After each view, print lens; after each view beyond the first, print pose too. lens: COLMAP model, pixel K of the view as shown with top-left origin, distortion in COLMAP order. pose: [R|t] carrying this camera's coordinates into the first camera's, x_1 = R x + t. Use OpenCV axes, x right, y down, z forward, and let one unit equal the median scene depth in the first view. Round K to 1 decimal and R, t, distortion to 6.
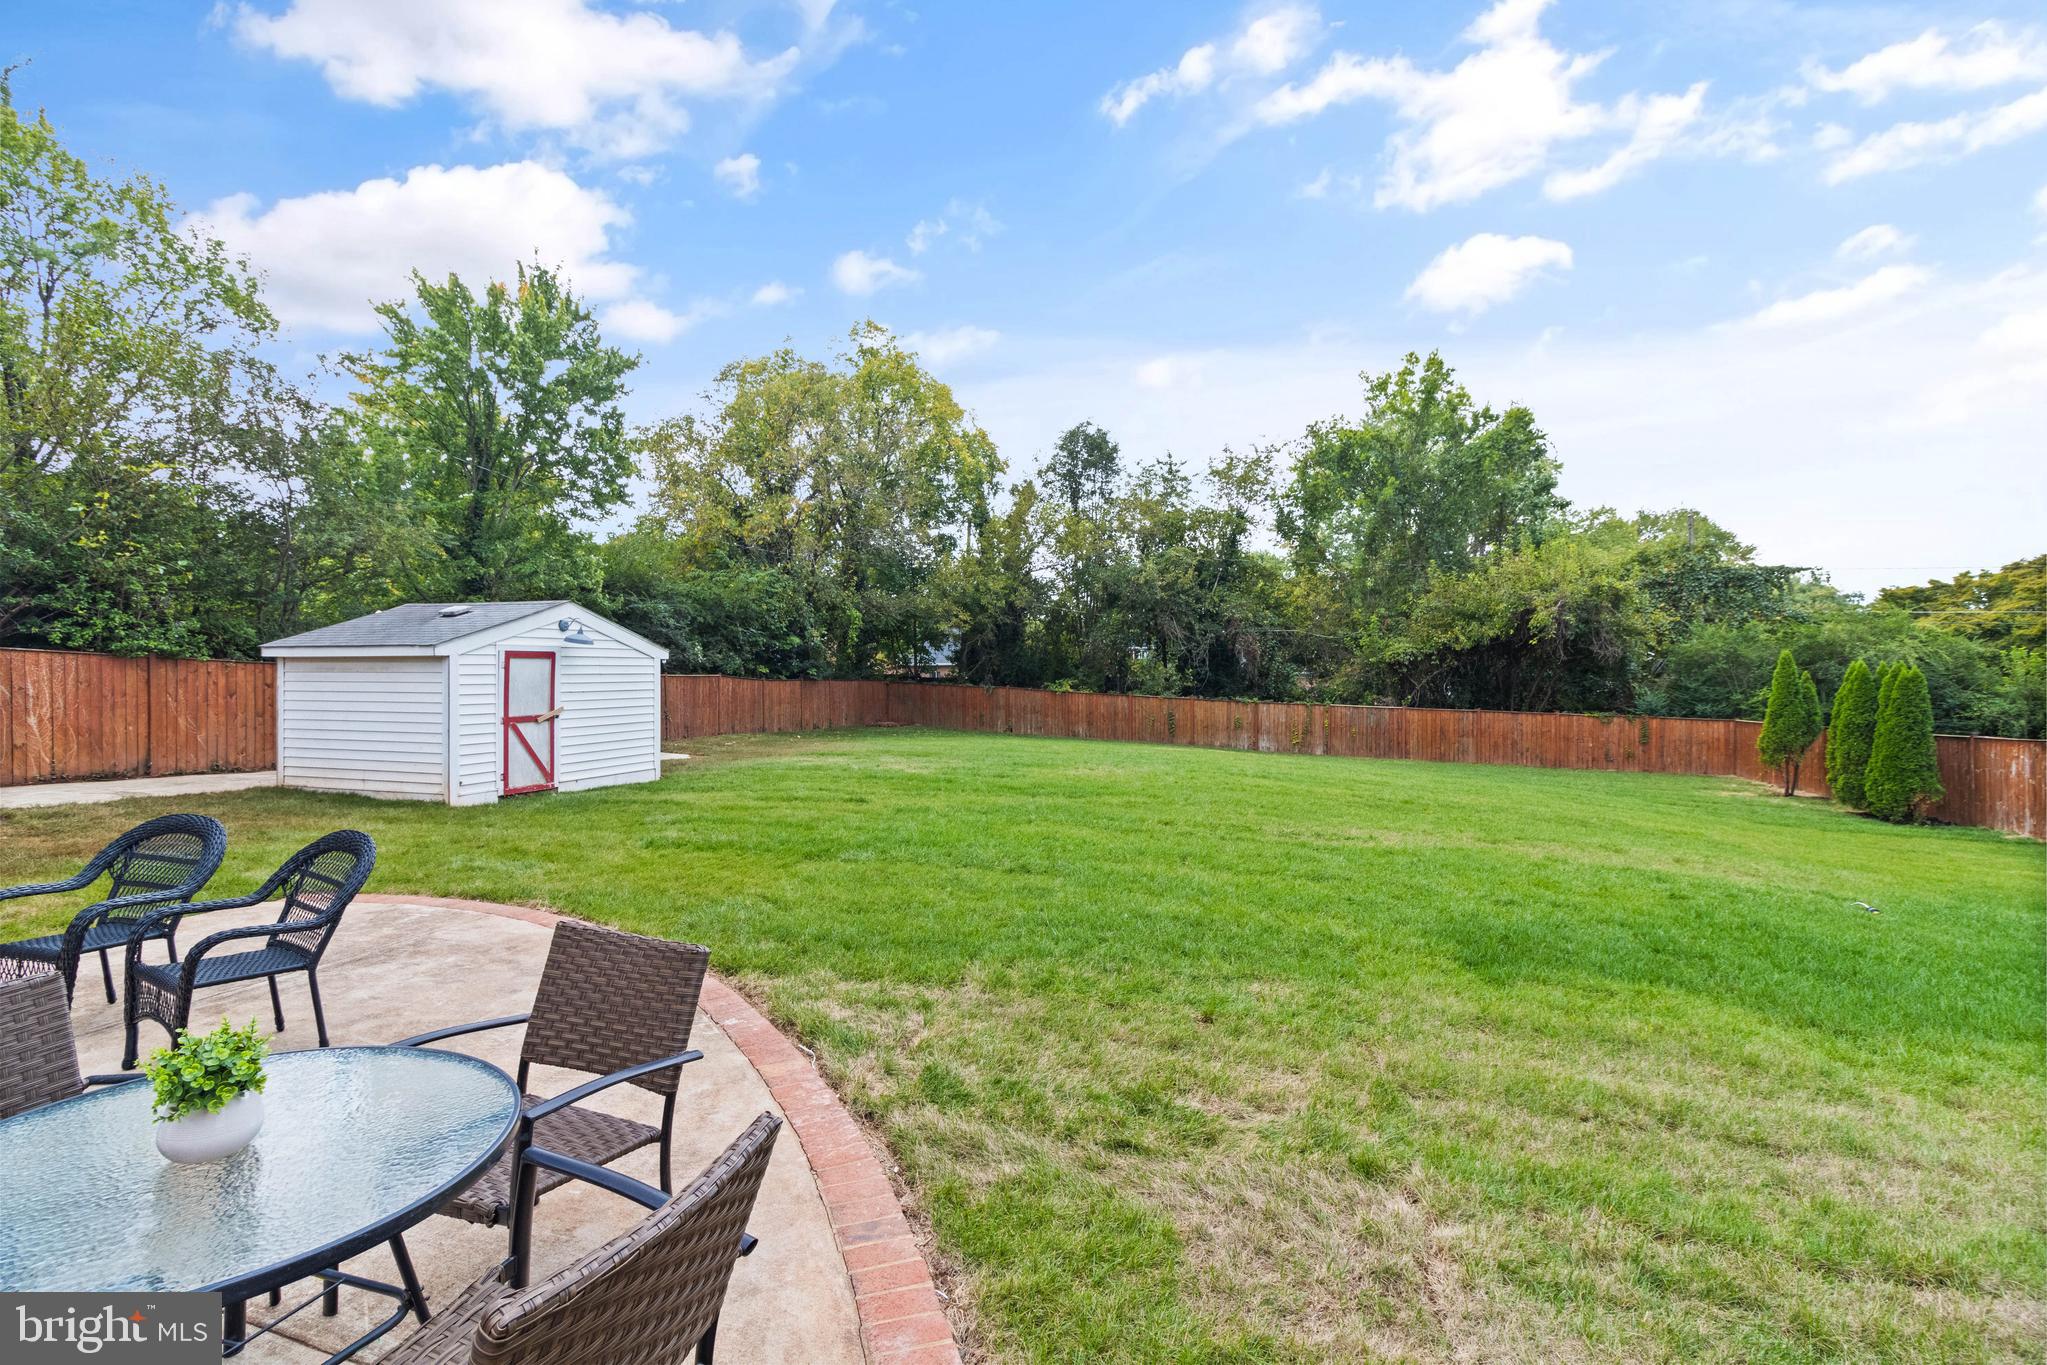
lens RADIAL K [[944.1, 0, 1023.5], [0, 944.1, 682.5], [0, 0, 1]] dist [-0.000803, 0.000062]
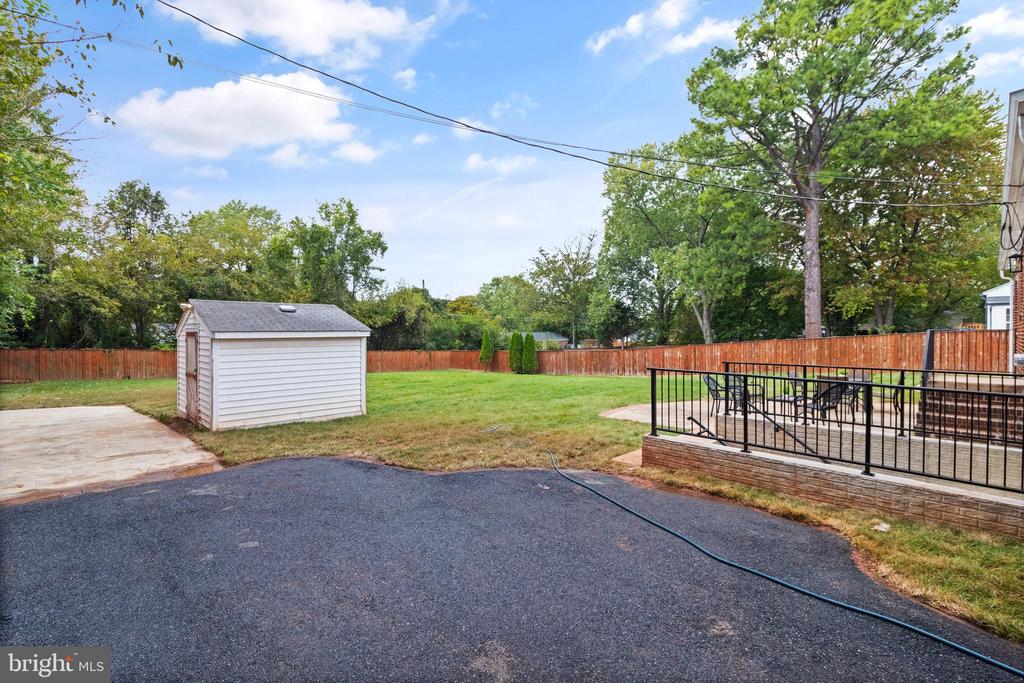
lens RADIAL K [[472.3, 0, 512.0], [0, 472.3, 341.5], [0, 0, 1]] dist [-0.000803, 0.000062]
pose [[0.462824, -0.024129, 0.886122, -0.451552], [0.019336, 0.999666, 0.017122, -0.010057], [-0.886239, 0.009210, 0.463136, 0.101677]]
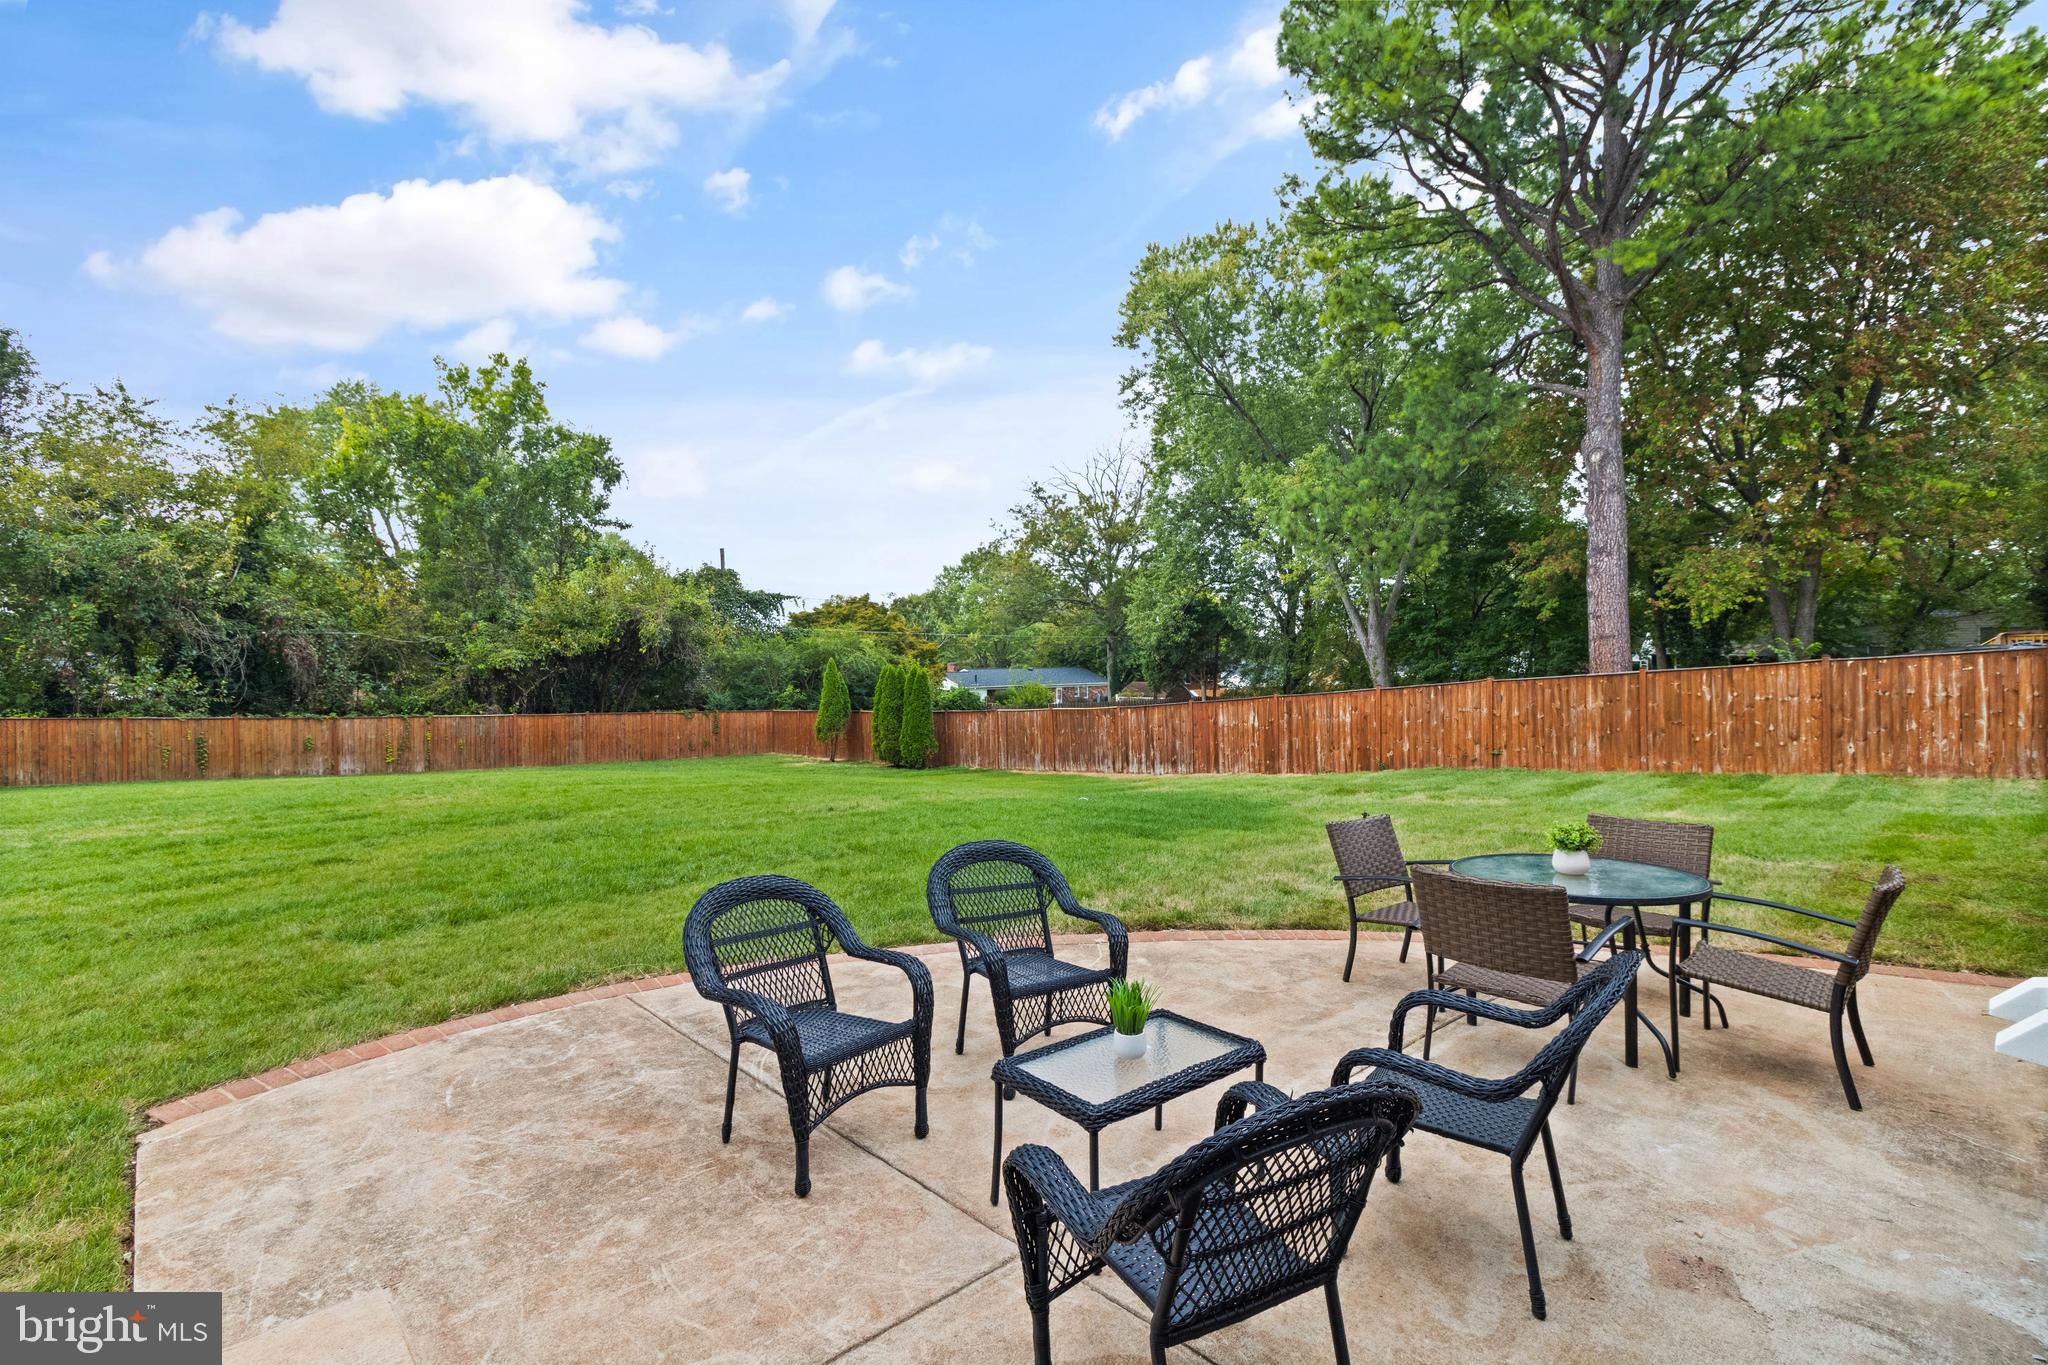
lens RADIAL K [[951.3, 0, 1024.0], [0, 951.3, 682.5], [0, 0, 1]] dist [-0.000989, -0.000051]
pose [[0.475643, -0.022174, 0.879359, -0.212630], [0.026734, 0.999585, 0.010746, -0.003354], [-0.879232, 0.018398, 0.476039, 0.054783]]
